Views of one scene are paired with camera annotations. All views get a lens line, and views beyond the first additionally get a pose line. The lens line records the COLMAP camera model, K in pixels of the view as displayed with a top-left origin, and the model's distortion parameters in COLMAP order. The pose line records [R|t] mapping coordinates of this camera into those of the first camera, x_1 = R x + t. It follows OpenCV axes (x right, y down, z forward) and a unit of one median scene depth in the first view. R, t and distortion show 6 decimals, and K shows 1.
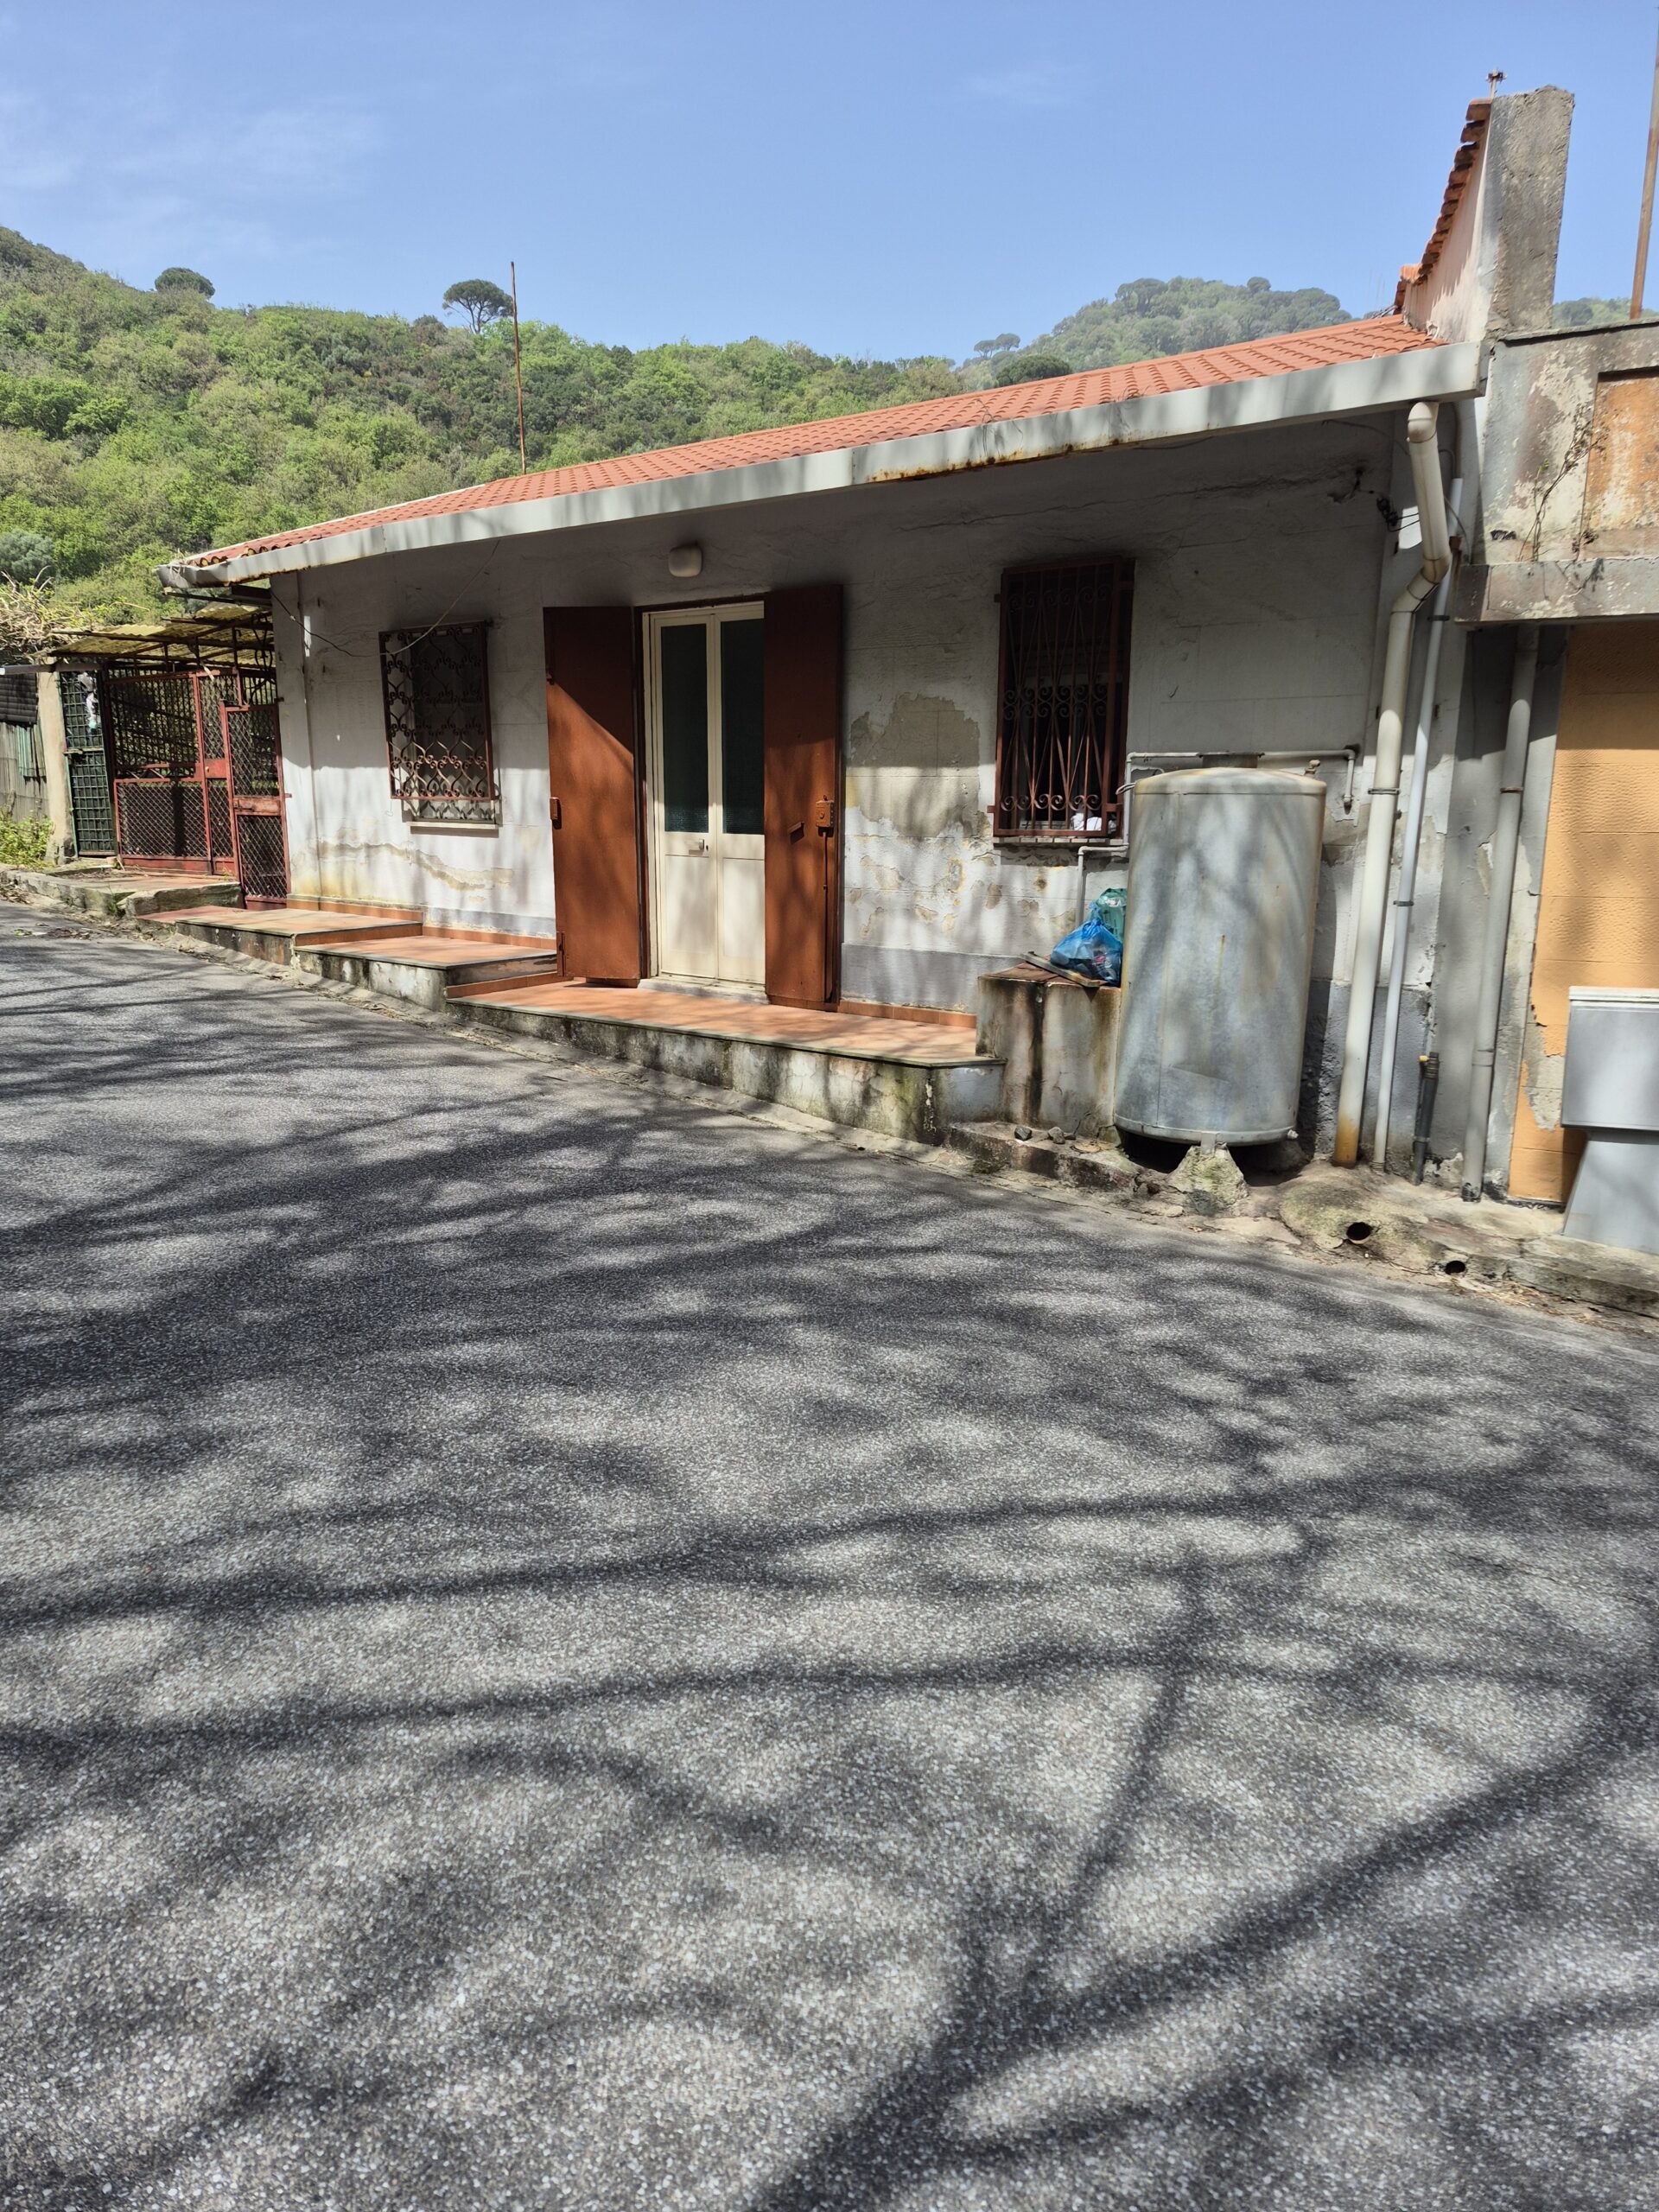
lens RADIAL K [[1484.8, 0, 816.5], [0, 1484.8, 1102.1], [0, 0, 1]] dist [0.125050, -0.176787]
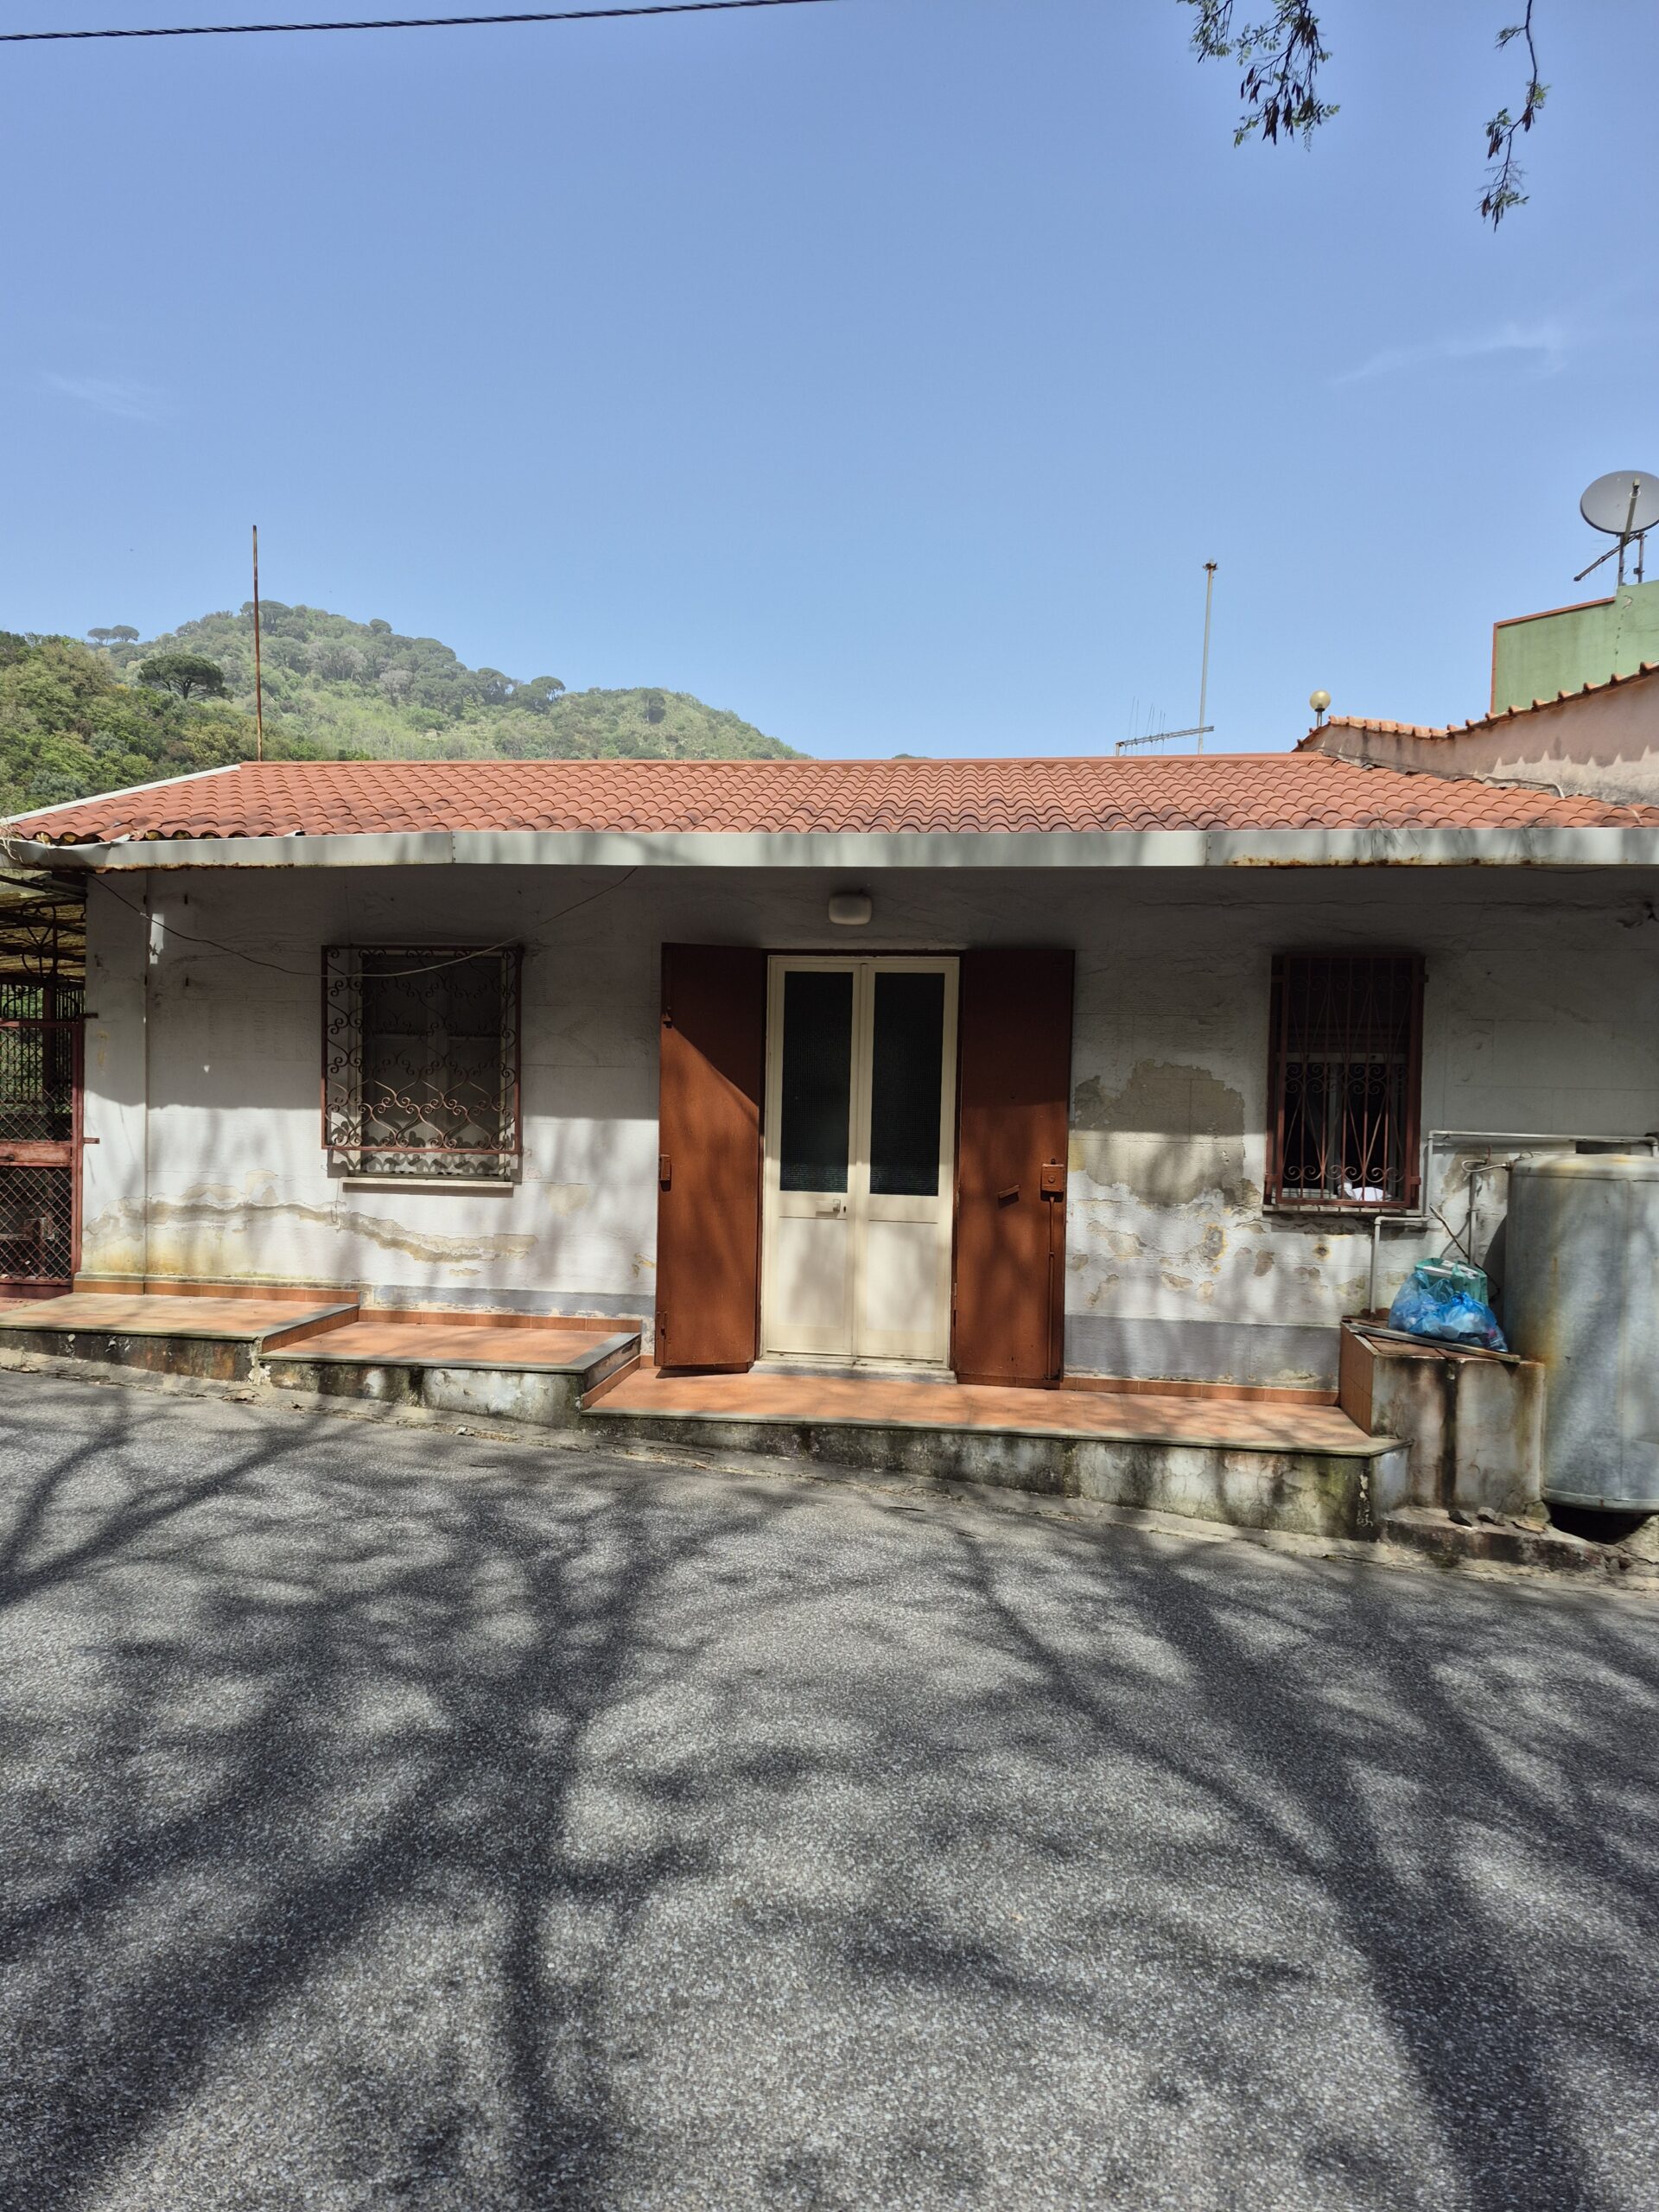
lens RADIAL K [[1471.8, 0, 831.0], [0, 1471.8, 1123.8], [0, 0, 1]] dist [0.125066, -0.176004]
pose [[0.861525, 0.005591, 0.507684, -0.599415], [0.085270, 0.984143, -0.155538, -0.096597], [-0.500503, 0.177290, 0.847387, 0.283354]]
